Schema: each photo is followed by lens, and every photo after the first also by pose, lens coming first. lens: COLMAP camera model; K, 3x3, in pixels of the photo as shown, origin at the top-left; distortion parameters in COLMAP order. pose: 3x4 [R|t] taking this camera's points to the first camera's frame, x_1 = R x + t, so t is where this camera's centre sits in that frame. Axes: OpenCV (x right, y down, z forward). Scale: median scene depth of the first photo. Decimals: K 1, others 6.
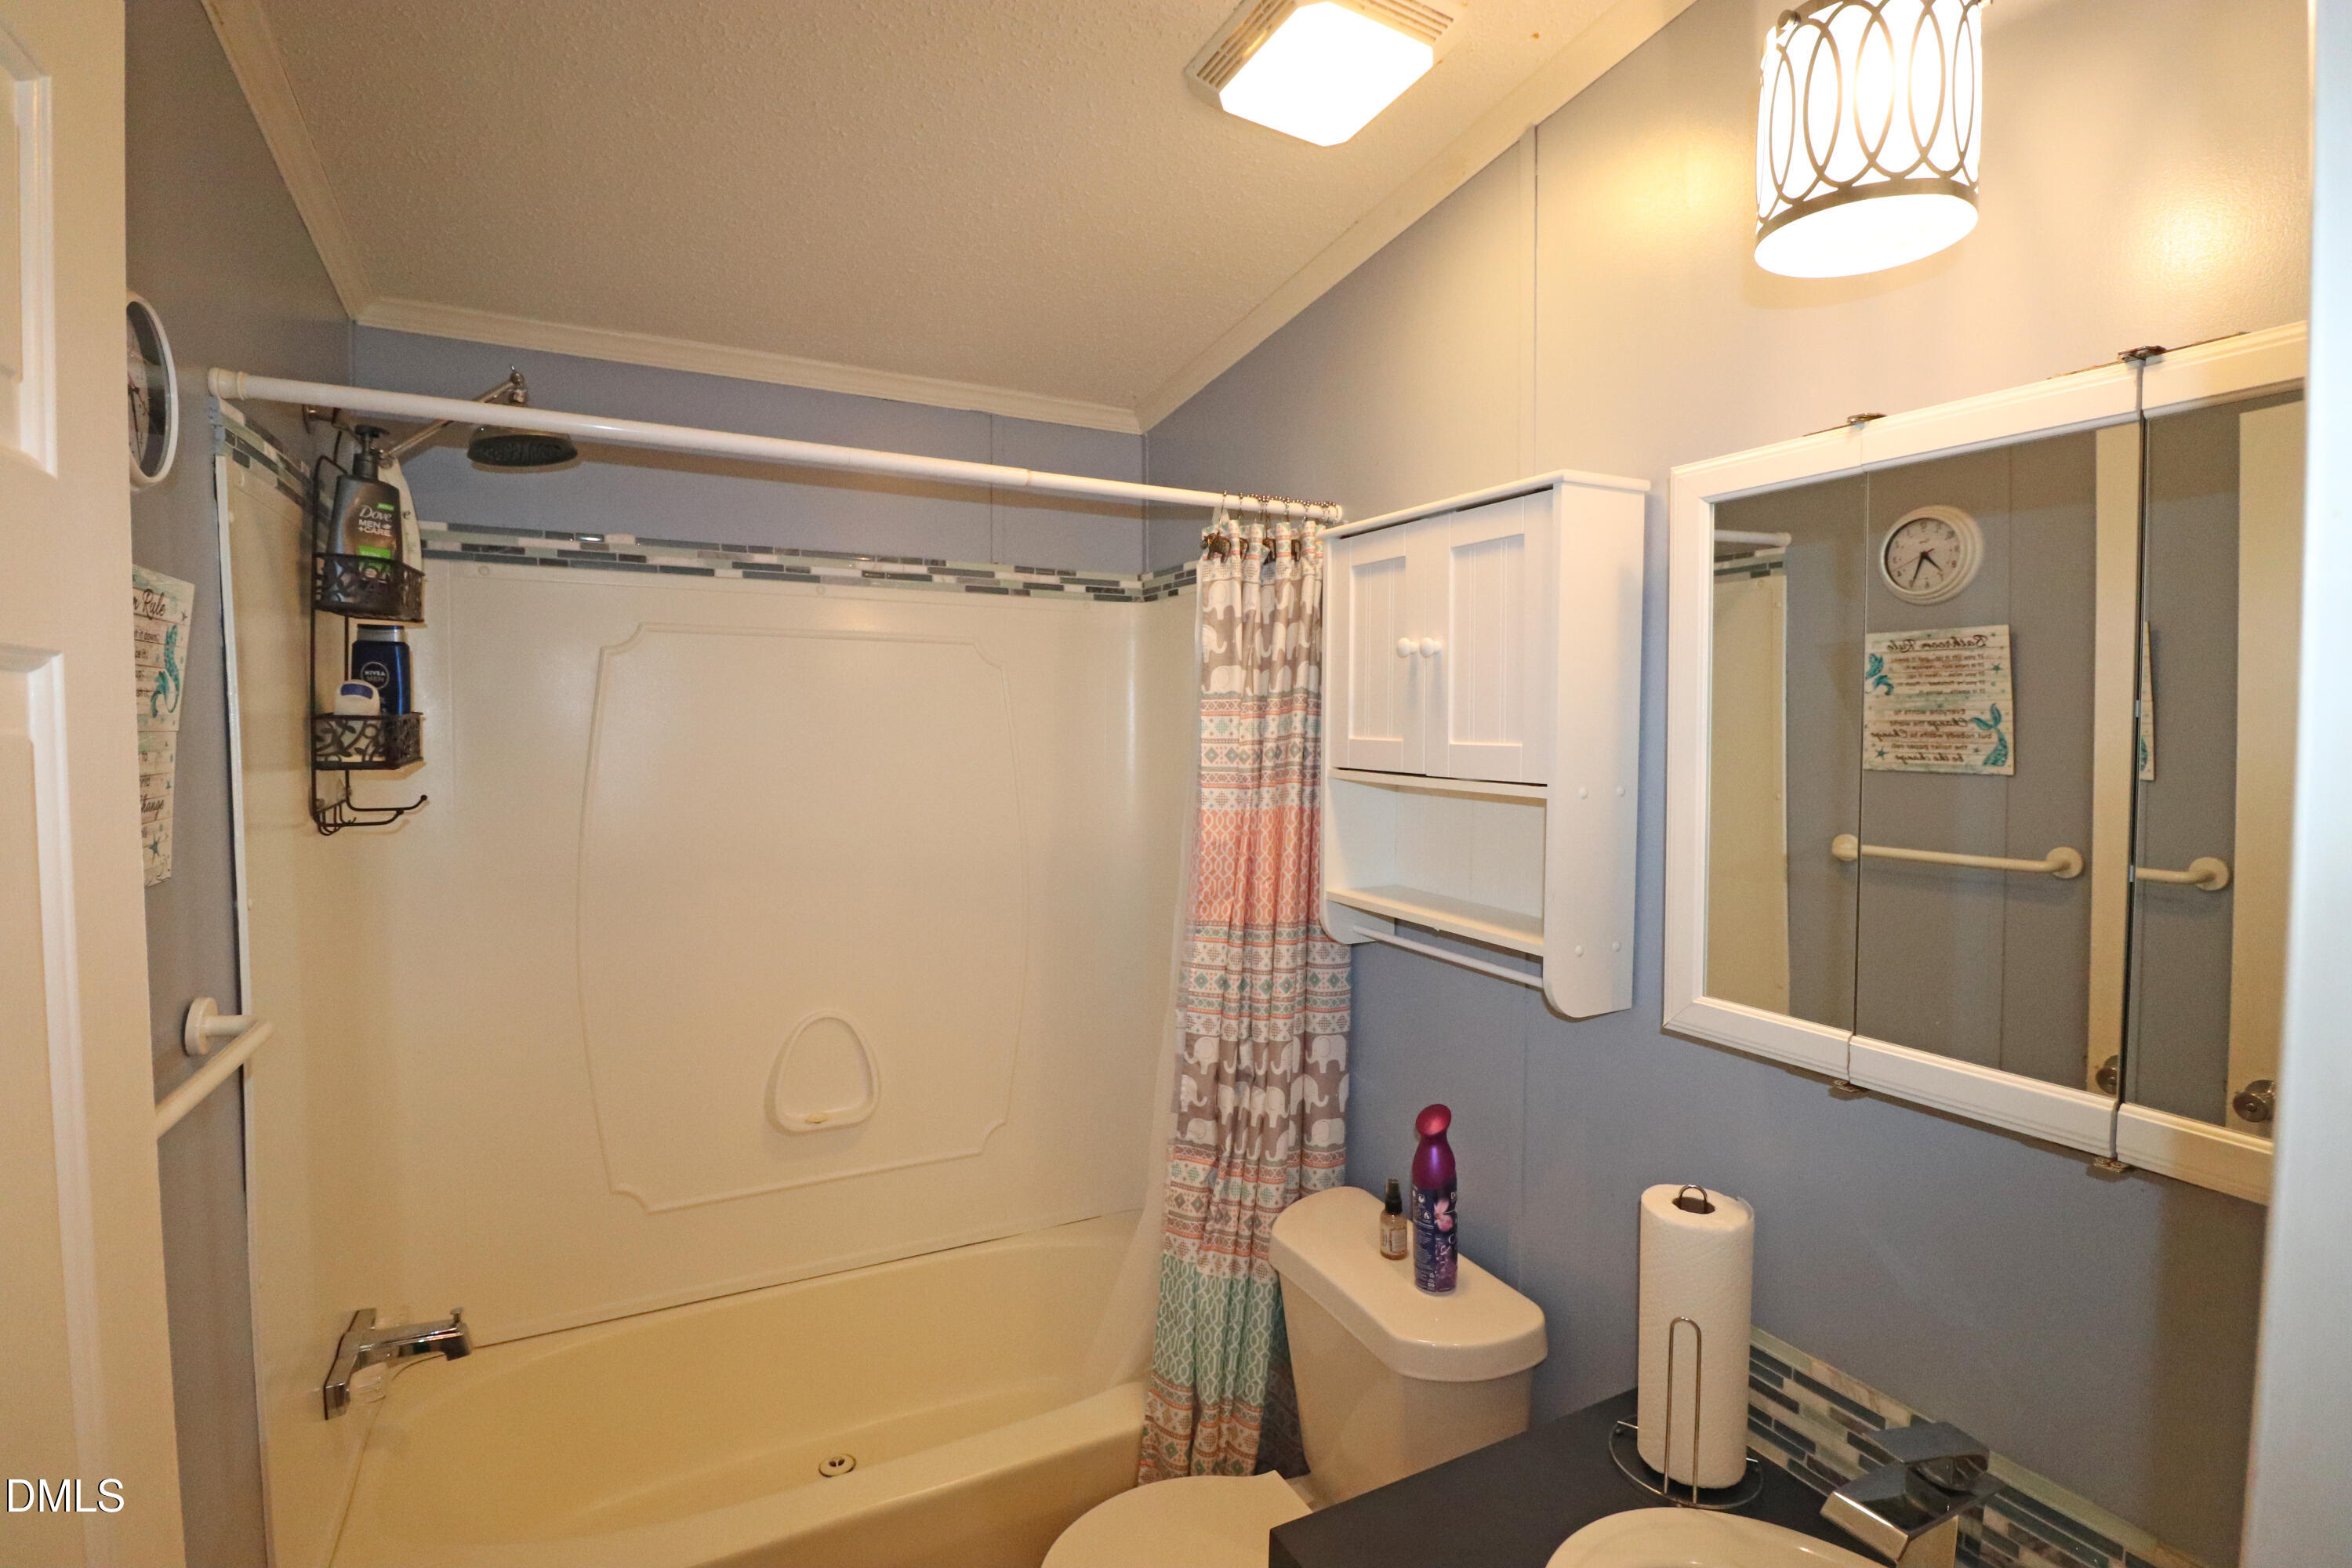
lens RADIAL K [[1082.5, 0, 1166.6], [0, 1082.5, 770.0], [0, 0, 1]] dist [-0.011258, -0.009706]
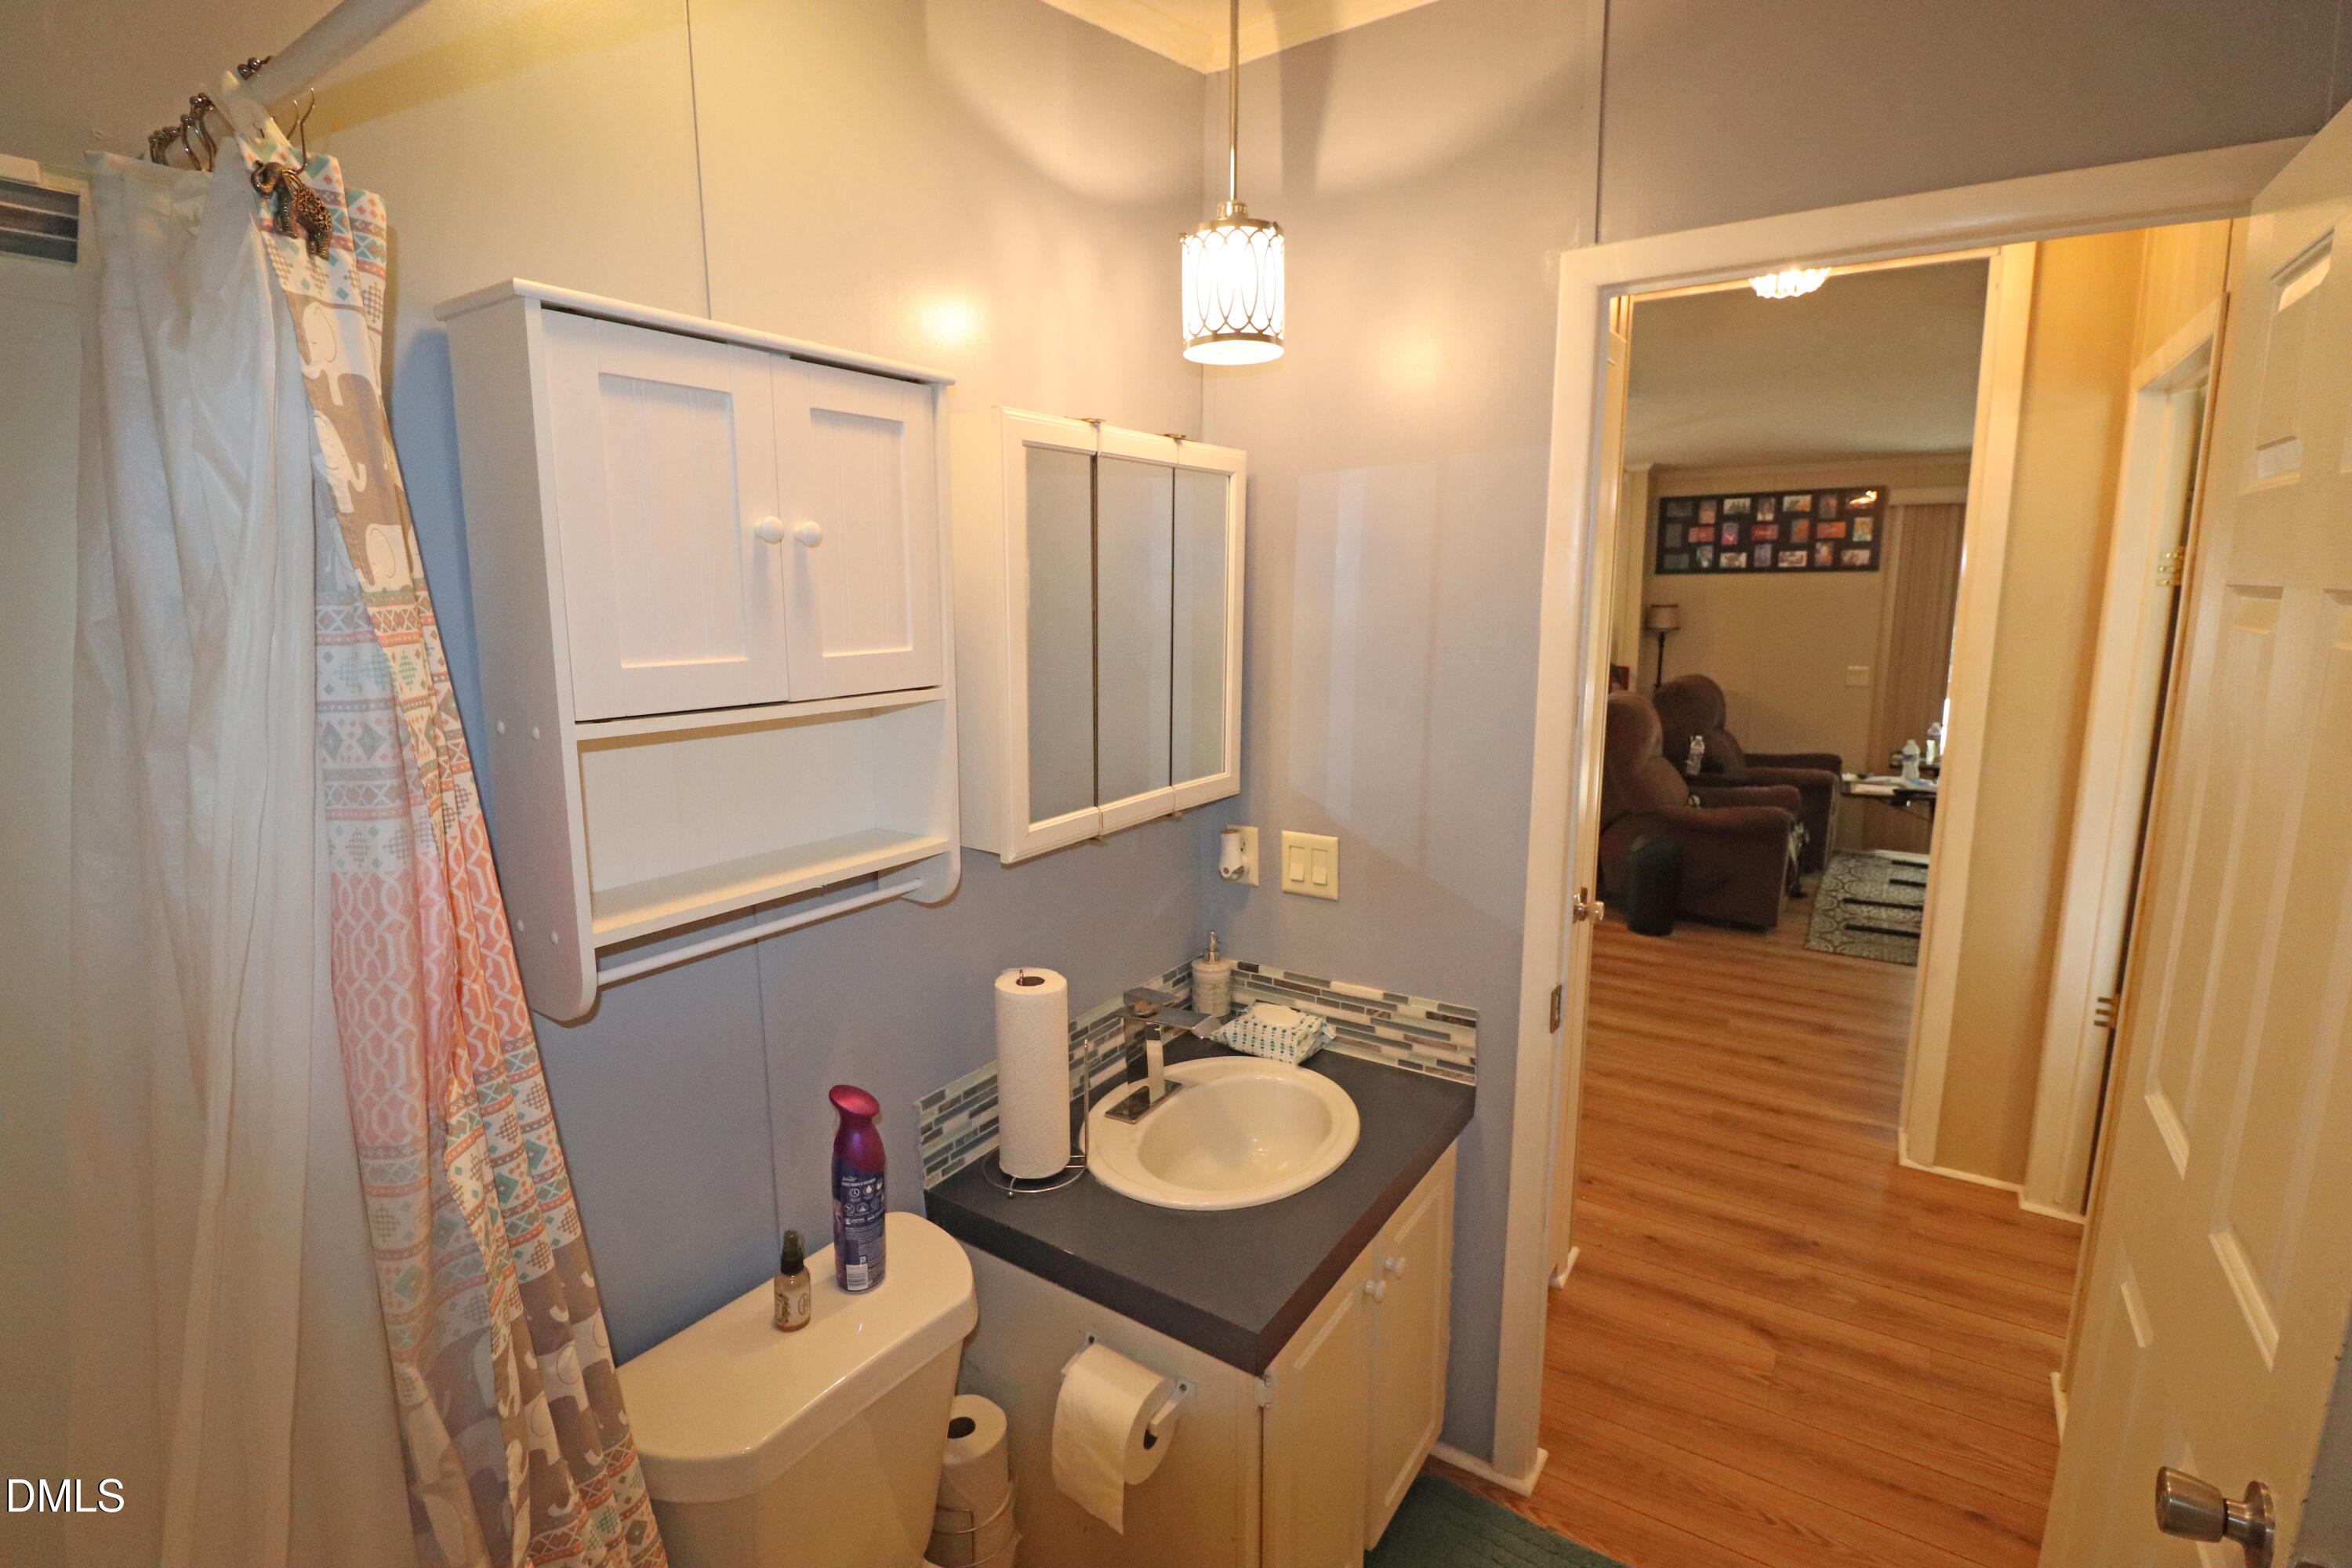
lens RADIAL K [[1082.5, 0, 1158.3], [0, 1082.5, 776.6], [0, 0, 1]] dist [-0.011258, -0.009706]
pose [[-0.482222, -0.150002, 0.863111, -0.640455], [0.050592, 0.978819, 0.198377, -0.093966], [-0.874587, 0.139328, -0.464420, 1.302671]]
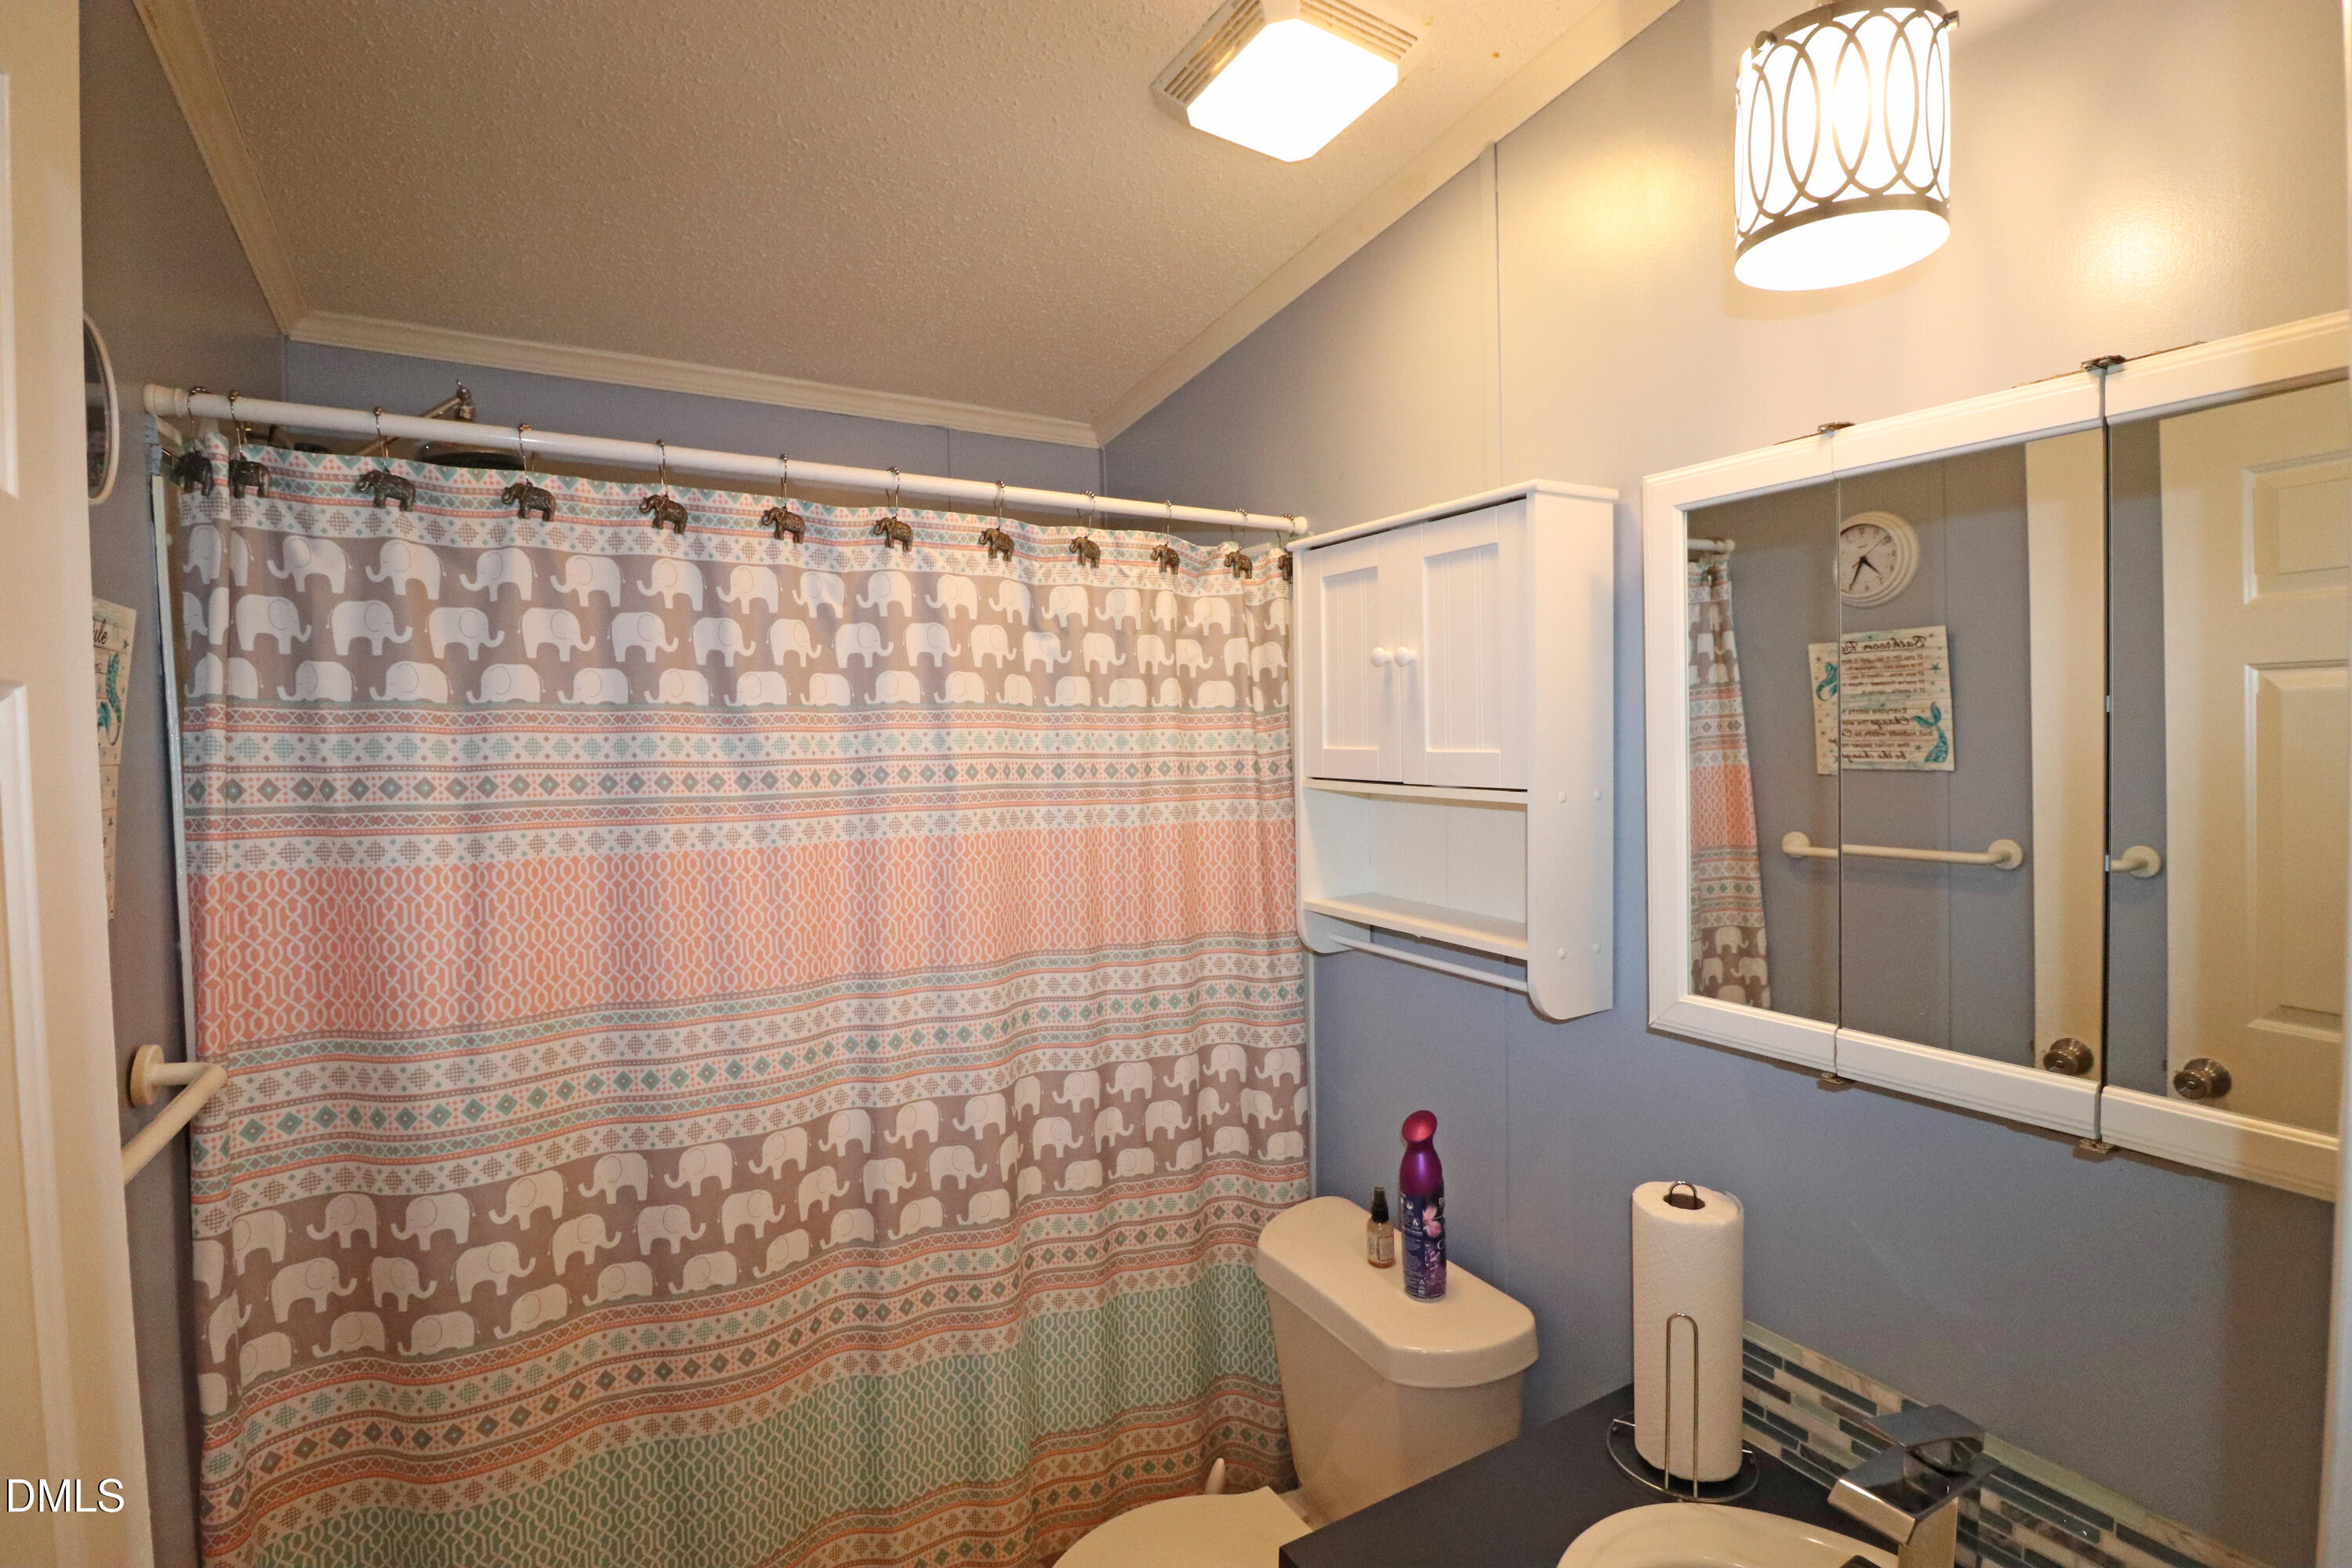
lens RADIAL K [[1082.5, 0, 1165.6], [0, 1082.5, 768.9], [0, 0, 1]] dist [-0.011258, -0.009706]
pose [[0.998451, -0.020922, 0.051554, -0.037254], [0.021591, 0.999689, -0.012445, -0.000869], [-0.051277, 0.013539, 0.998593, 0.006711]]
